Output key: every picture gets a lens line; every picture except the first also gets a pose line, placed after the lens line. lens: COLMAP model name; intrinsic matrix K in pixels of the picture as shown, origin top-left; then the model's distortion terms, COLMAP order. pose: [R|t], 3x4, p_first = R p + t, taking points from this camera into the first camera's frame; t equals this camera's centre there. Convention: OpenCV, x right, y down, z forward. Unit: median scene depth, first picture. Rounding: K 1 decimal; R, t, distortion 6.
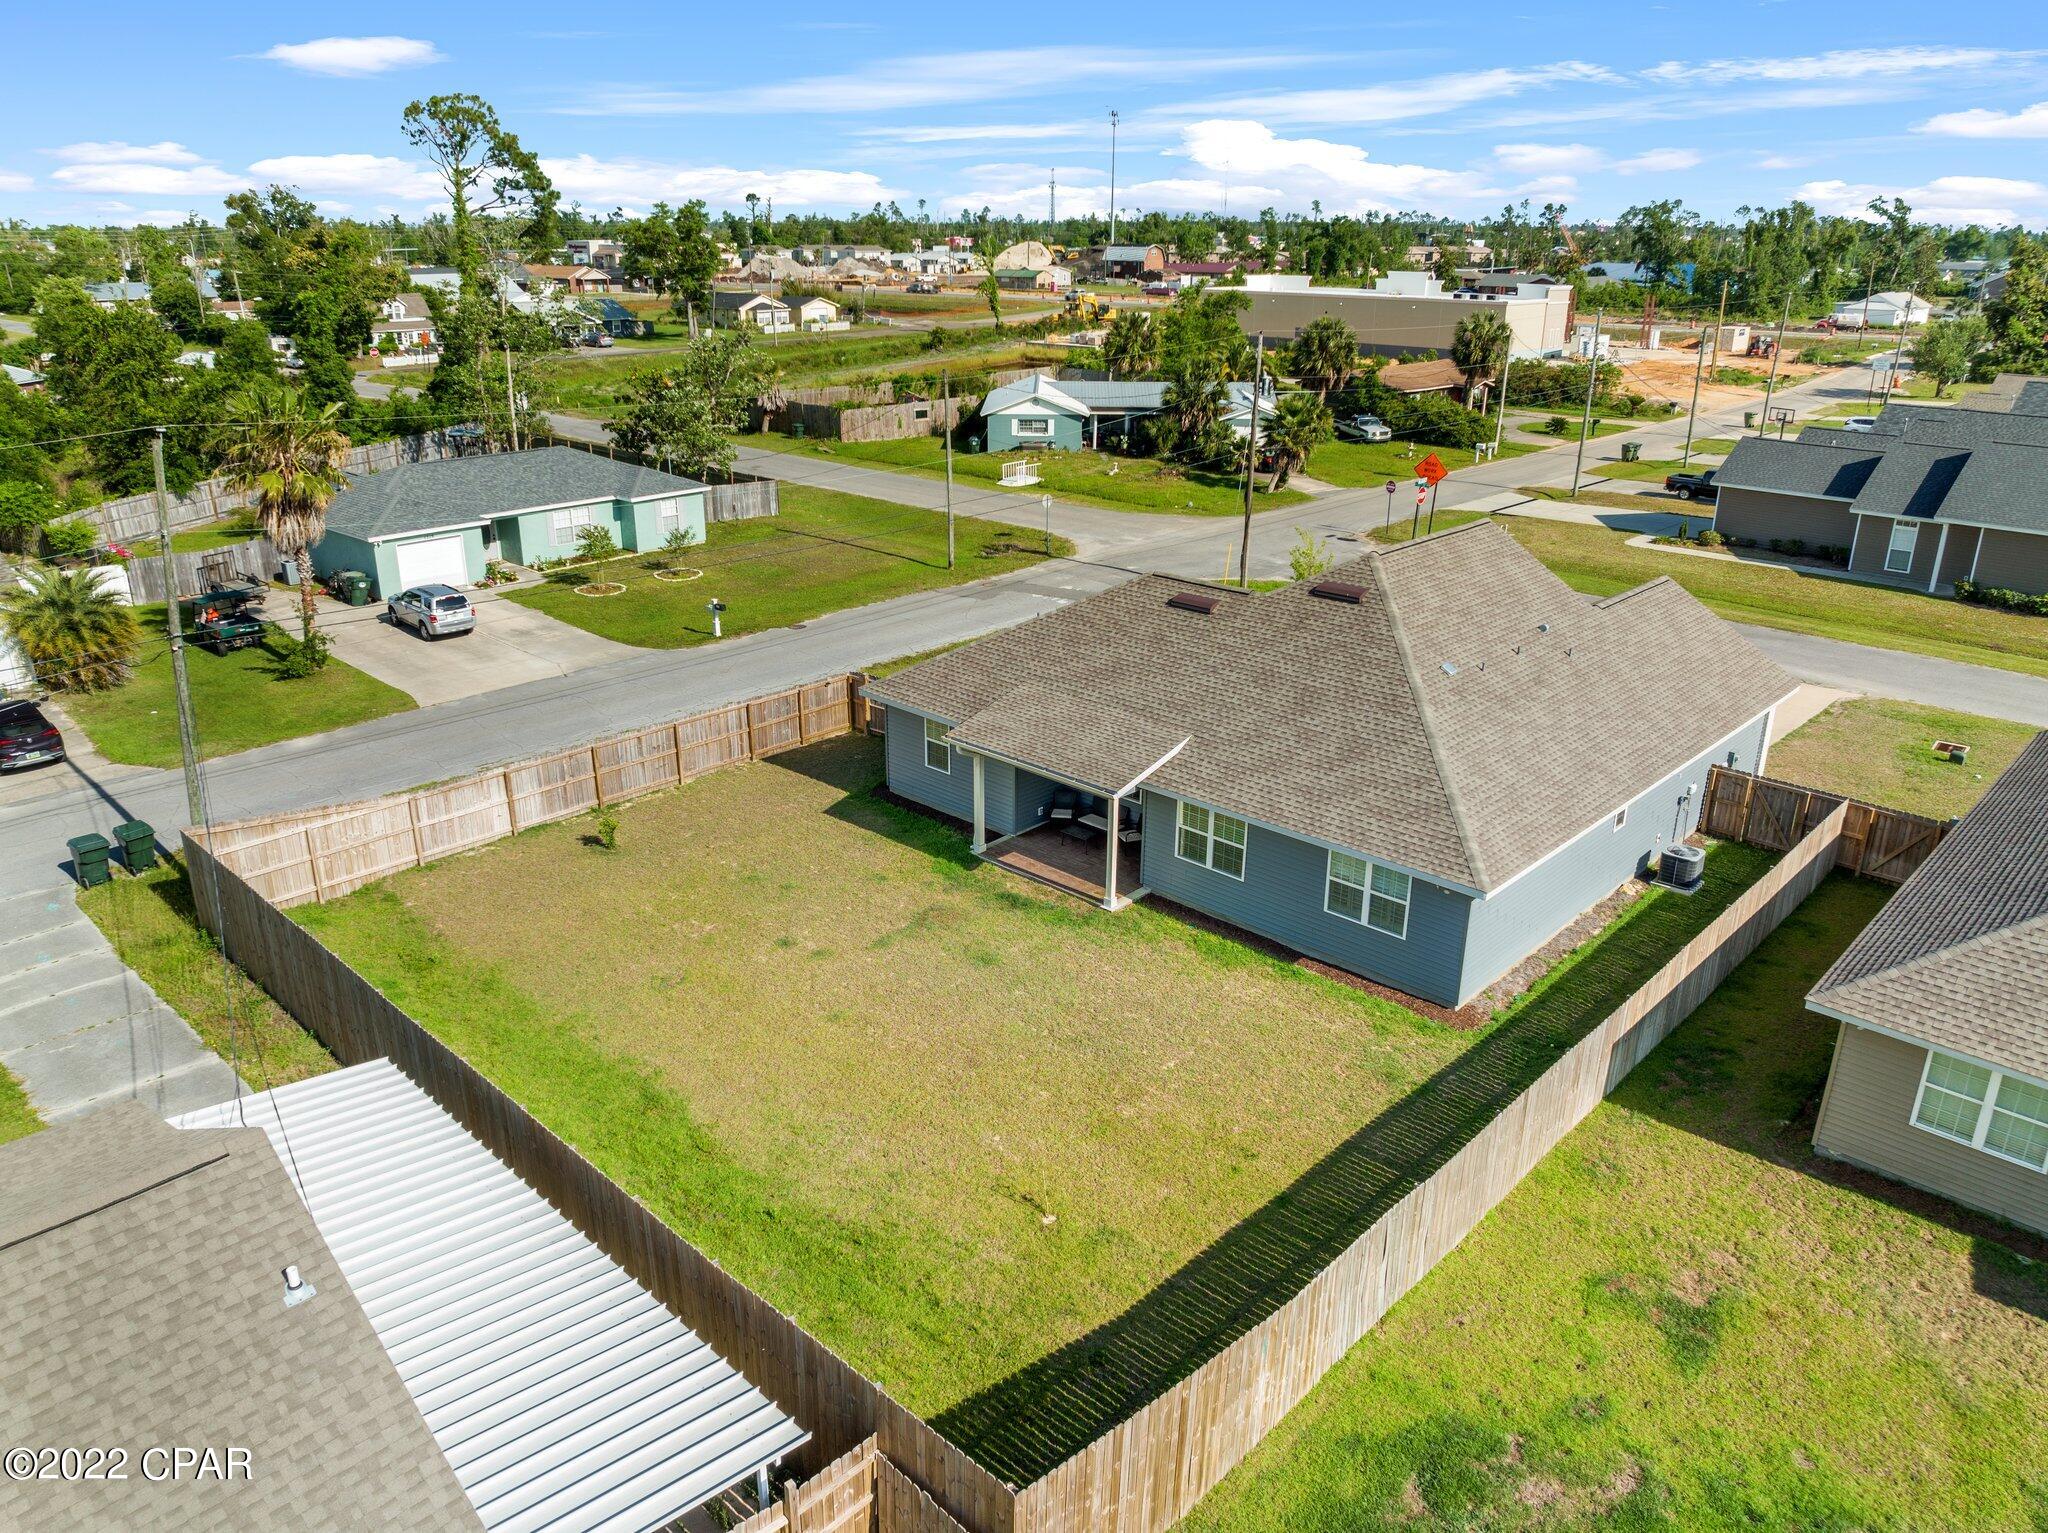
lens RADIAL K [[1446.8, 0, 1008.6], [0, 1446.8, 759.4], [0, 0, 1]] dist [-0.032602, -0.009344]
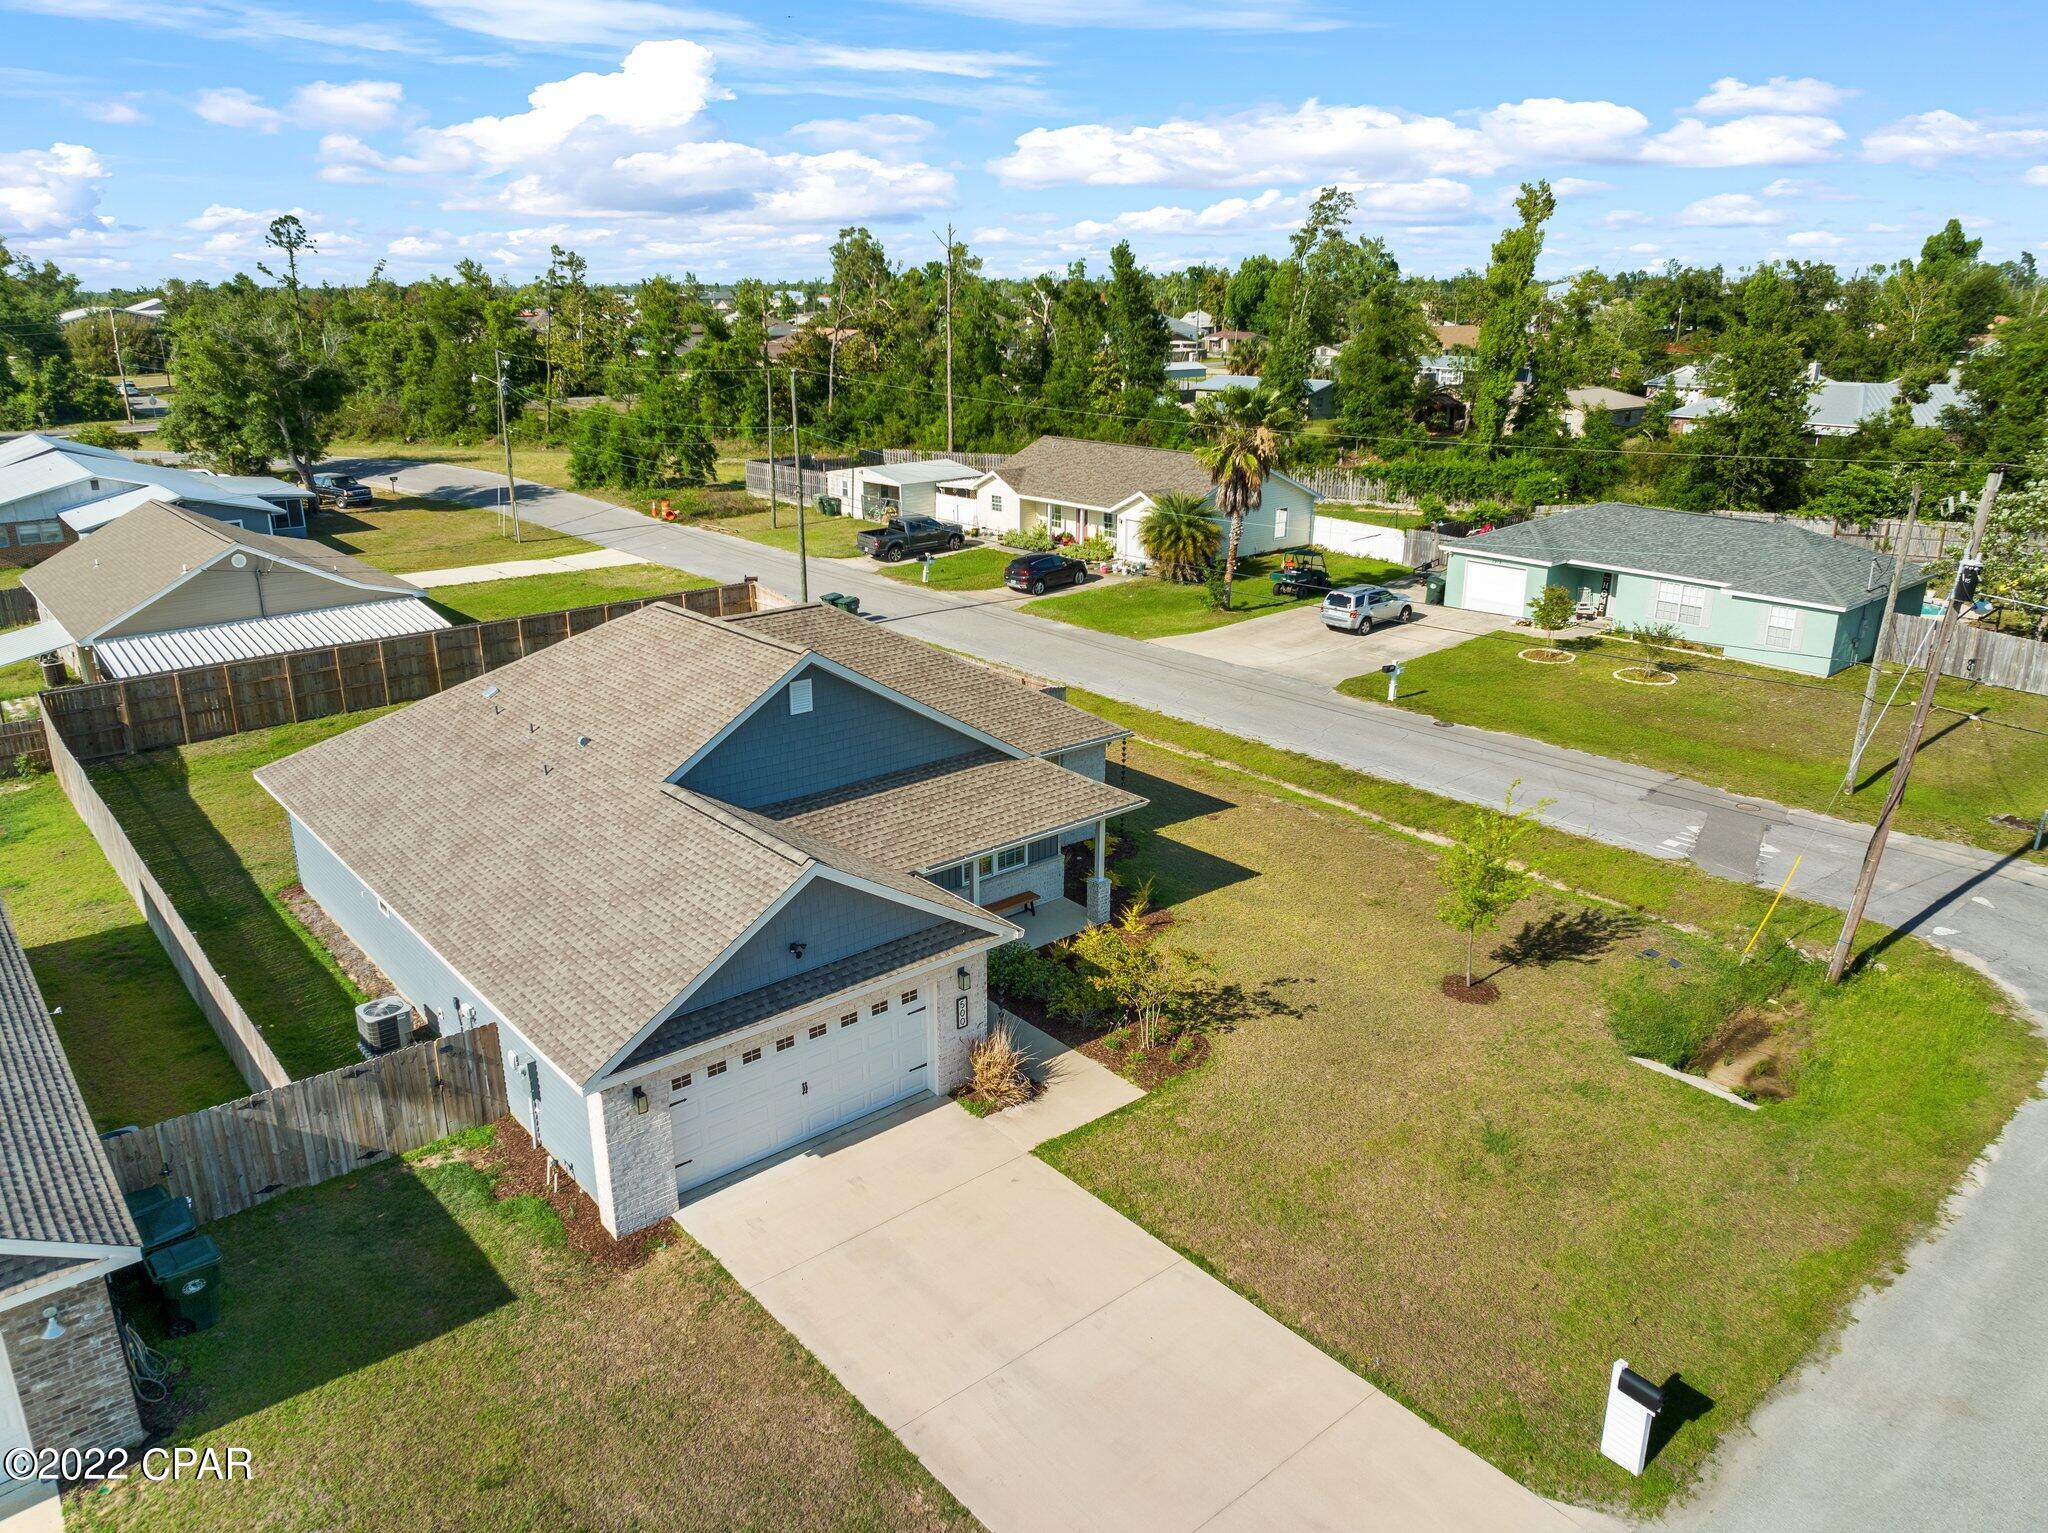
lens RADIAL K [[1446.8, 0, 1008.6], [0, 1446.8, 759.4], [0, 0, 1]] dist [-0.032602, -0.009344]
pose [[-0.100594, 0.307922, -0.946079, 0.721294], [-0.341541, 0.882431, 0.323521, -0.272997], [0.934468, 0.355669, 0.016401, 0.792505]]
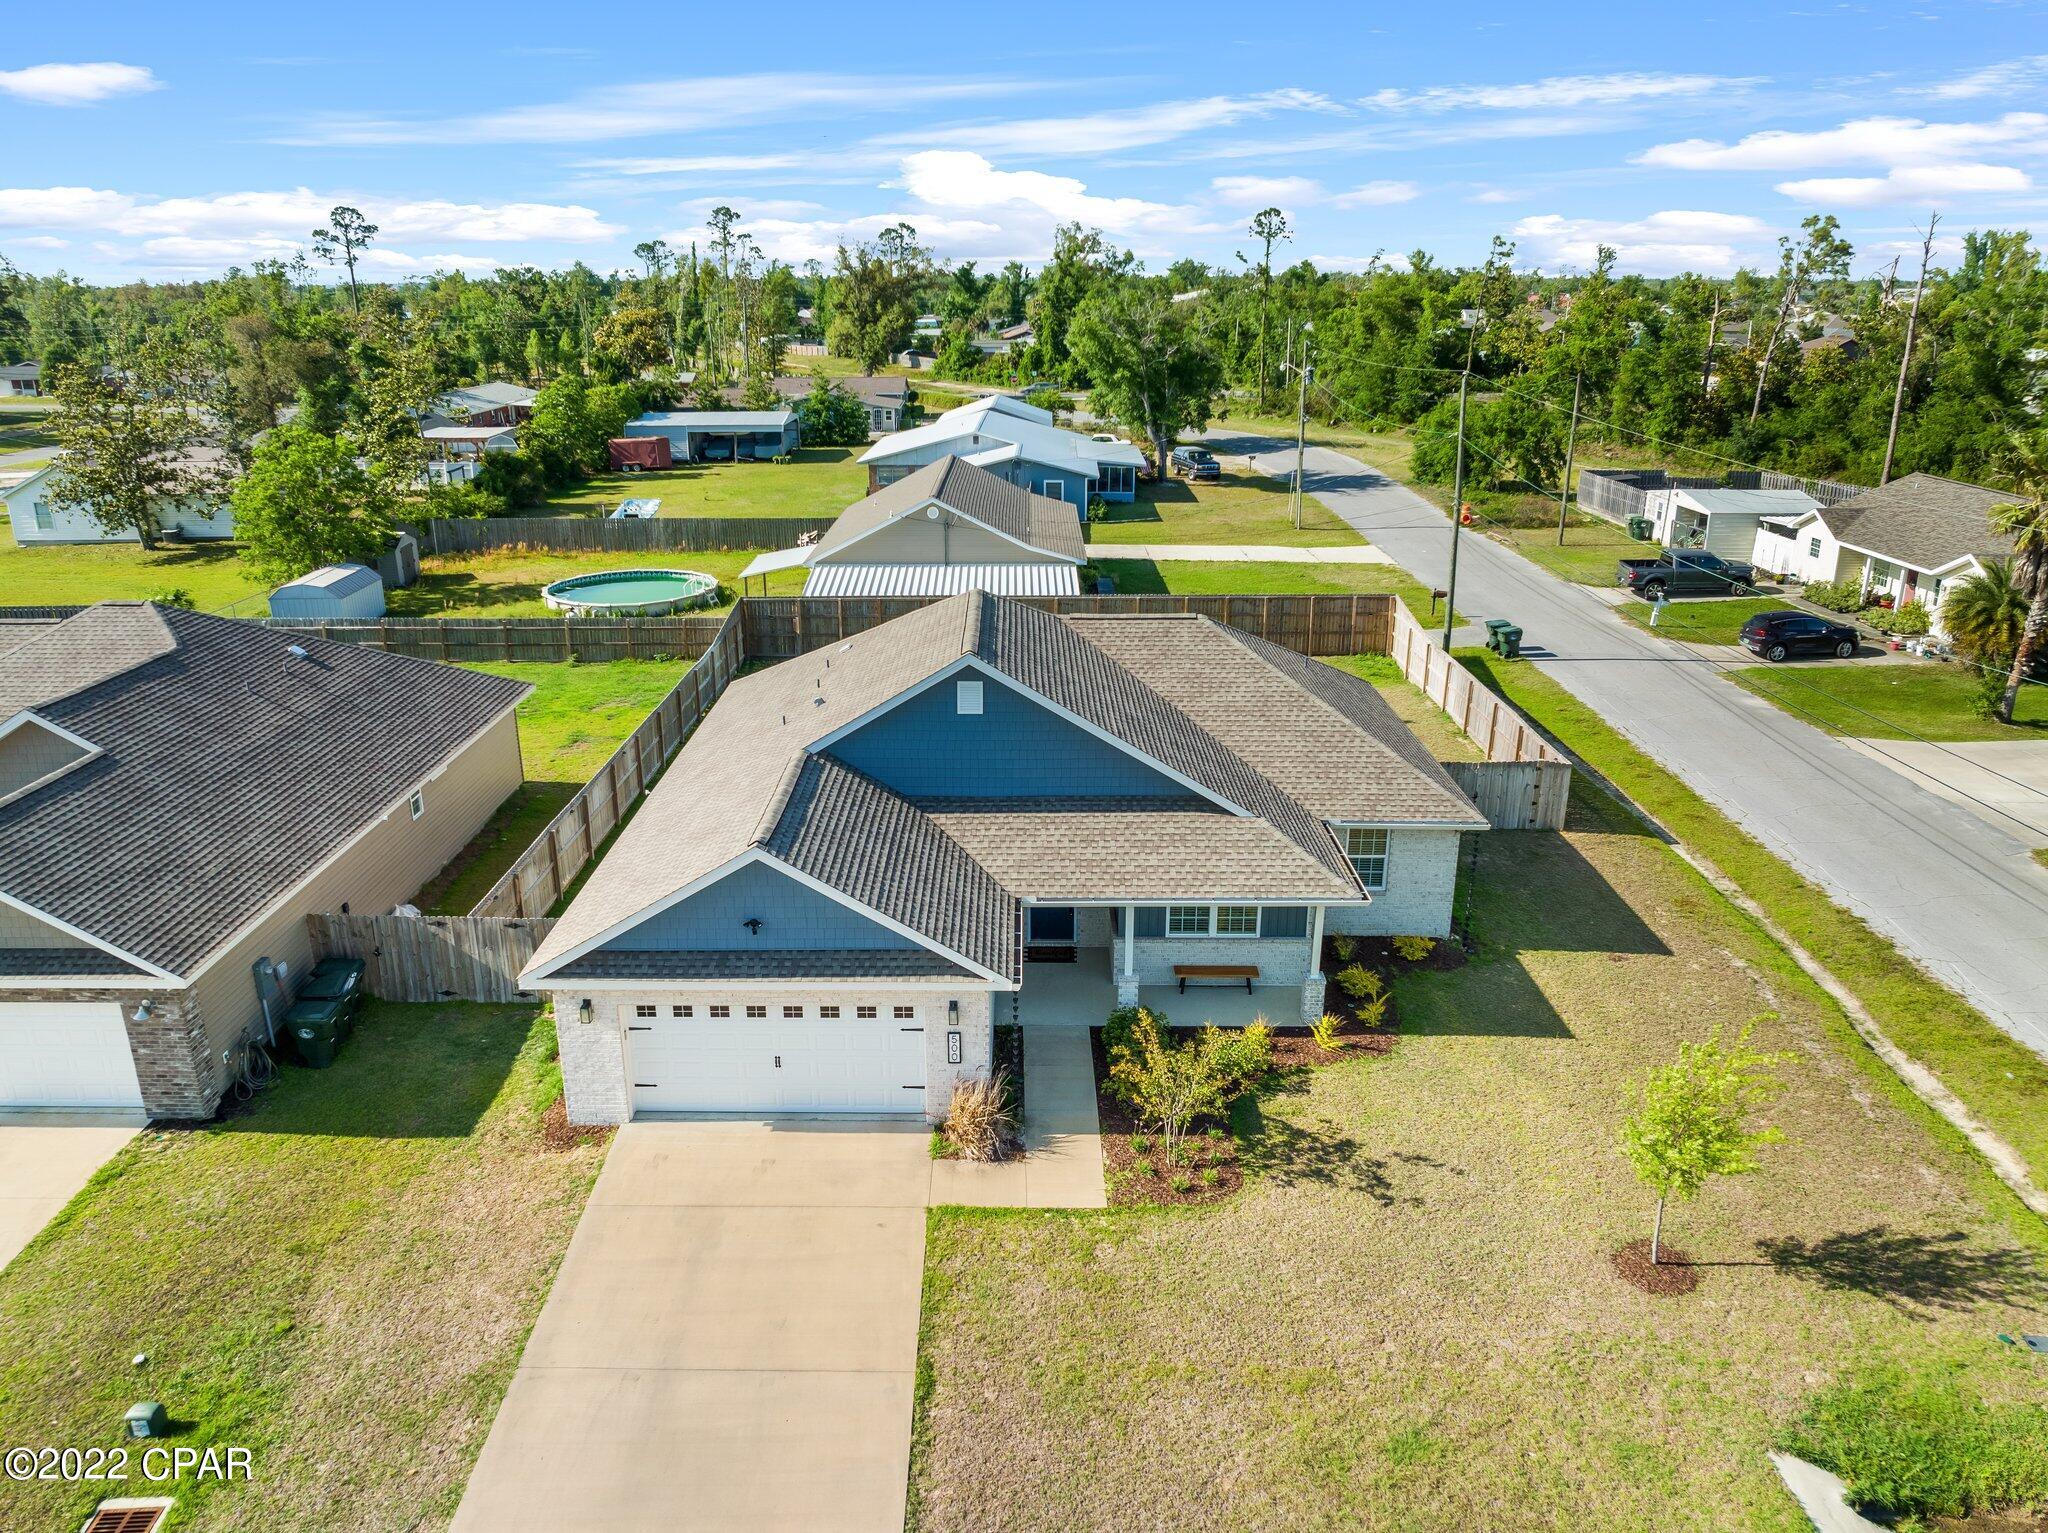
lens RADIAL K [[1446.8, 0, 1008.6], [0, 1446.8, 759.4], [0, 0, 1]] dist [-0.032602, -0.009344]
pose [[-0.723630, 0.217325, -0.655080, 0.565535], [-0.238410, 0.812002, 0.532742, -0.359555], [0.647704, 0.541685, -0.535776, 1.019280]]
